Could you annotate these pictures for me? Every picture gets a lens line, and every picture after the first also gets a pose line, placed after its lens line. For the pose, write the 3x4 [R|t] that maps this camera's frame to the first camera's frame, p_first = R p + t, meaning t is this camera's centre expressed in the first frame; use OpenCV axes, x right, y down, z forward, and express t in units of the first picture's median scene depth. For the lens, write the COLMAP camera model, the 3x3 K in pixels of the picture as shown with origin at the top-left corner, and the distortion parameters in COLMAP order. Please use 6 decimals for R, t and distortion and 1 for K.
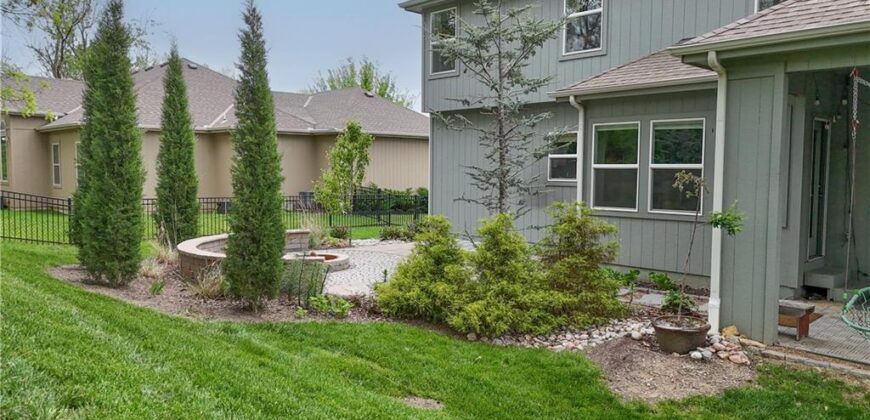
lens RADIAL K [[641.4, 0, 439.3], [0, 641.4, 212.0], [0, 0, 1]] dist [0.036211, -0.007118]
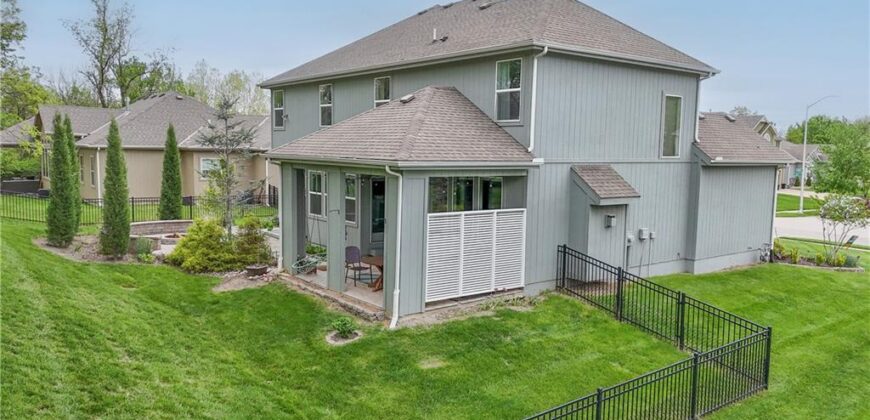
lens RADIAL K [[641.4, 0, 439.3], [0, 641.4, 212.0], [0, 0, 1]] dist [0.036211, -0.007118]
pose [[0.994162, 0.018874, -0.106235, 0.994426], [-0.015238, 0.999274, 0.034931, -0.099036], [0.106817, -0.033108, 0.993727, -1.021435]]
